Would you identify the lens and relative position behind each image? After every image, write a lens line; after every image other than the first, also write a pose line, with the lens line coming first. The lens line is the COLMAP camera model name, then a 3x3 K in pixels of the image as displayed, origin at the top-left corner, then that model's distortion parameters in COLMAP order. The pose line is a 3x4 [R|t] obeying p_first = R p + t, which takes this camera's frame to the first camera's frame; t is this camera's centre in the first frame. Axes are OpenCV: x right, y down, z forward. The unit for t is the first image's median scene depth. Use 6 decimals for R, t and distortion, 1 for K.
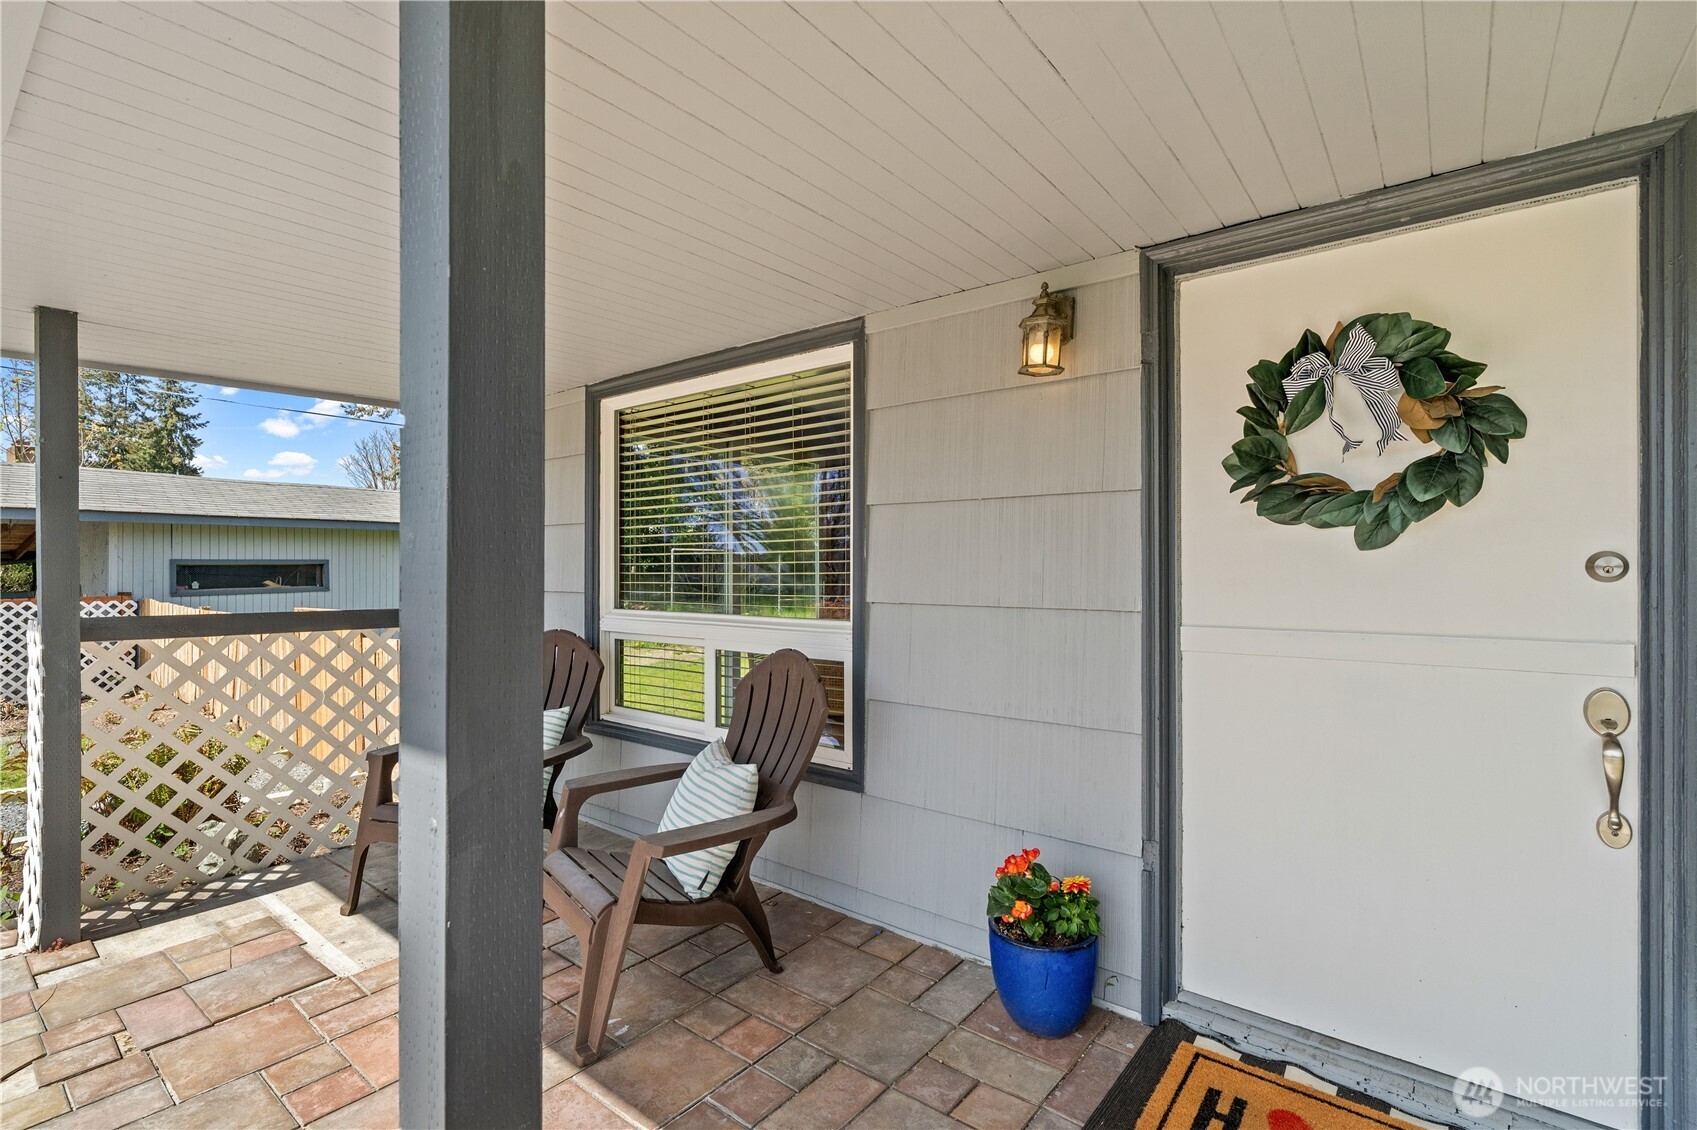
lens RADIAL K [[778.1, 0, 837.4], [0, 778.1, 561.5], [0, 0, 1]] dist [-0.008281, 0.002568]
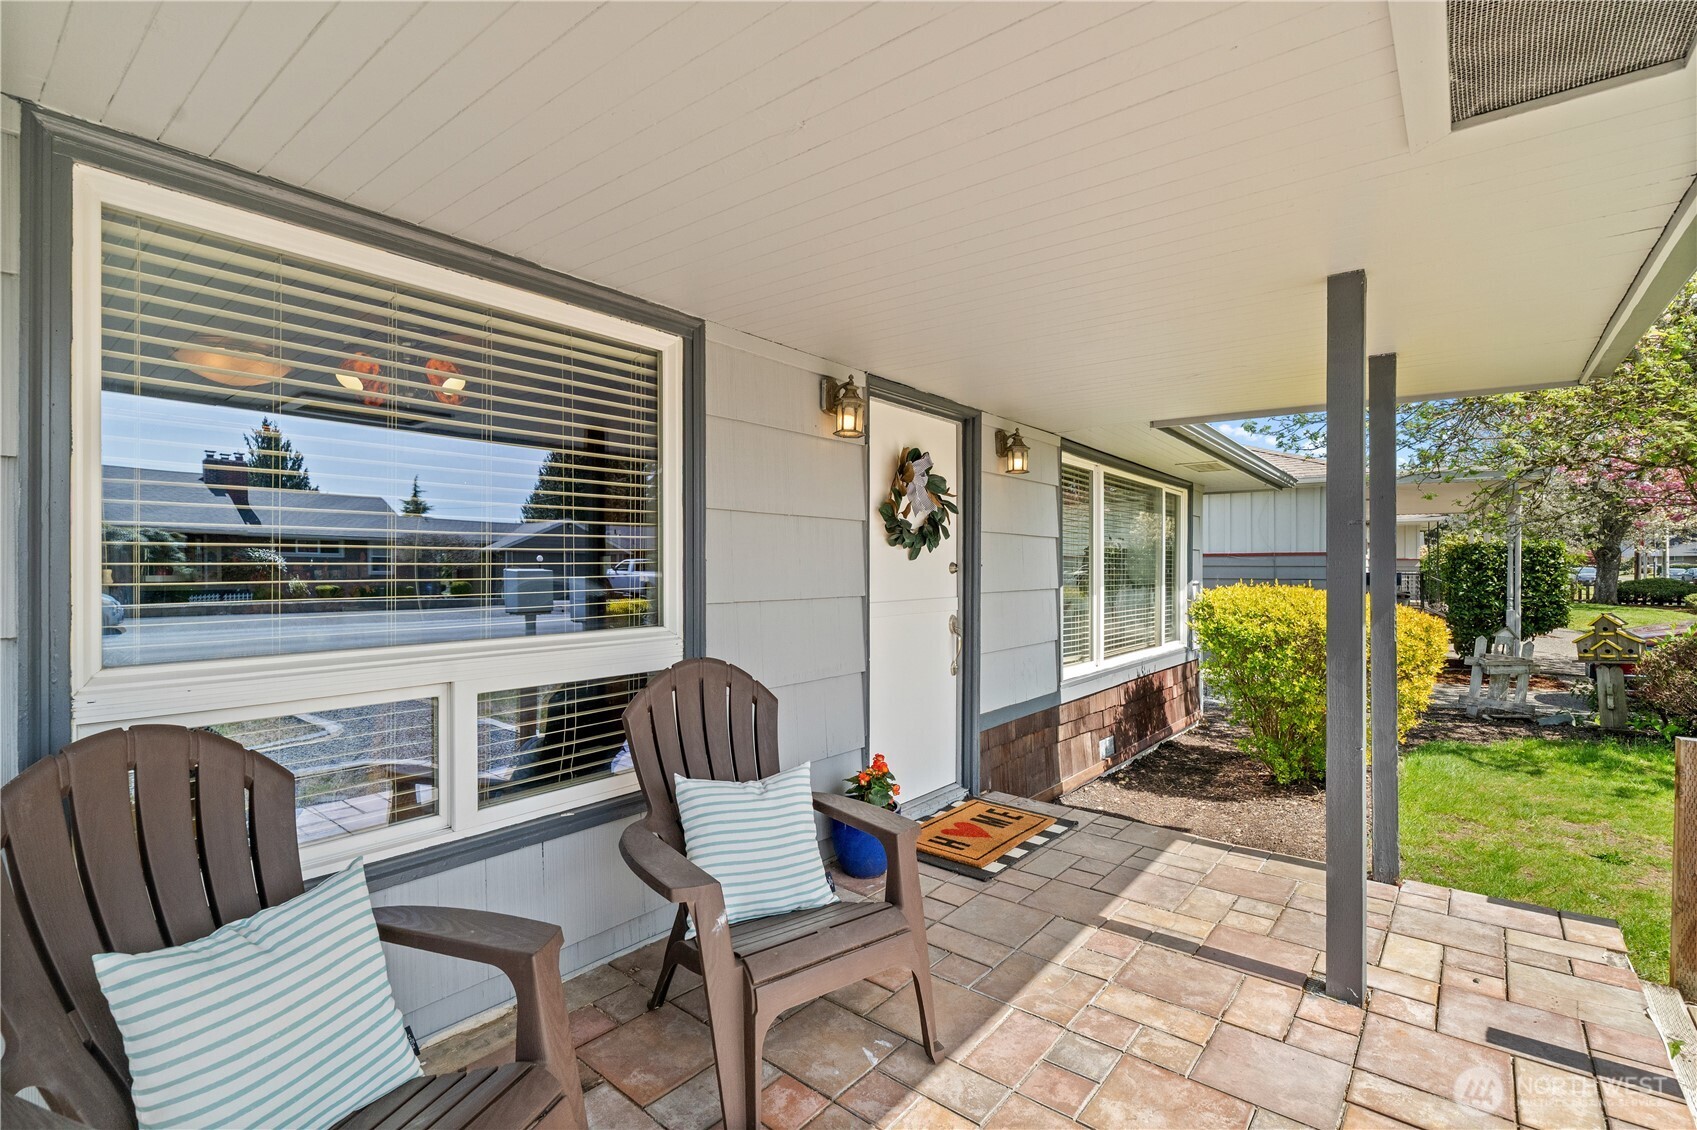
lens RADIAL K [[778.1, 0, 849.0], [0, 778.1, 567.5], [0, 0, 1]] dist [-0.008281, 0.002568]
pose [[0.001552, 0.000505, 0.999999, -1.395069], [-0.001573, 0.999999, -0.000503, 0.008243], [-0.999998, -0.001573, 0.001553, 1.161439]]
